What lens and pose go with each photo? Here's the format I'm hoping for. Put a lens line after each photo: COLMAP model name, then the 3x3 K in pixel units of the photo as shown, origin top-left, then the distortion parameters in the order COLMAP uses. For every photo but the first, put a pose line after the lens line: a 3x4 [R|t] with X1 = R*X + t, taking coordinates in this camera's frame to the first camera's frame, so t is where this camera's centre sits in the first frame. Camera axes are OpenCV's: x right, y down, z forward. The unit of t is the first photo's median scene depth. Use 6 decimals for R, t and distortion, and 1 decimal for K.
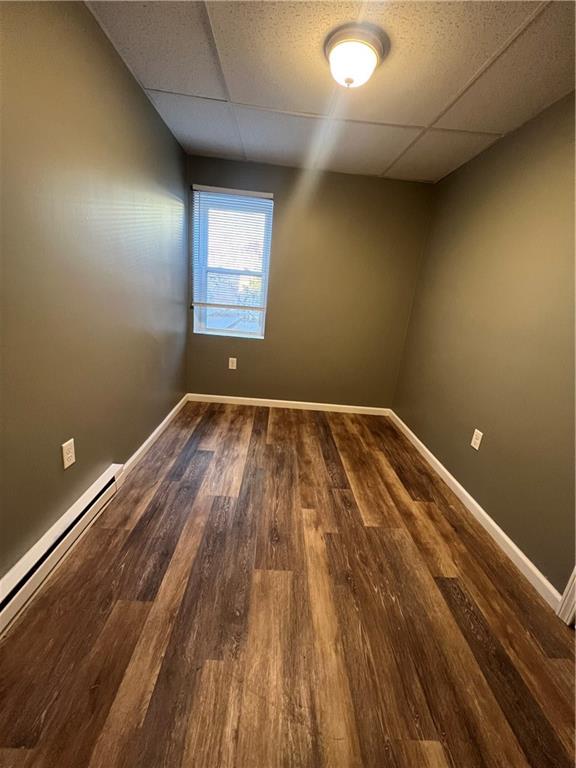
lens RADIAL K [[307.1, 0, 288.0], [0, 307.1, 384.0], [0, 0, 1]] dist [0.000889, -0.000113]
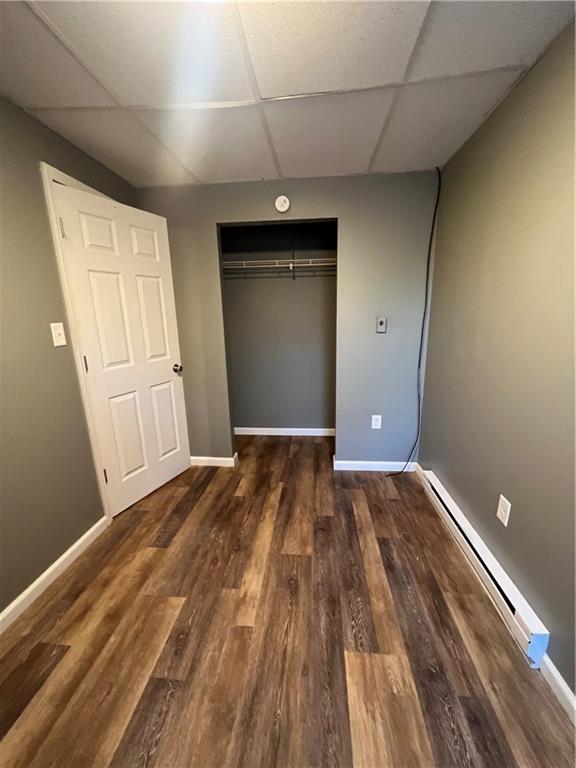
lens RADIAL K [[307.1, 0, 288.0], [0, 307.1, 384.0], [0, 0, 1]] dist [0.000889, -0.000113]
pose [[-0.990352, -0.100360, 0.095552, -0.055516], [-0.038259, 0.860774, 0.507548, -0.531808], [-0.133186, 0.498995, -0.856309, 1.508692]]
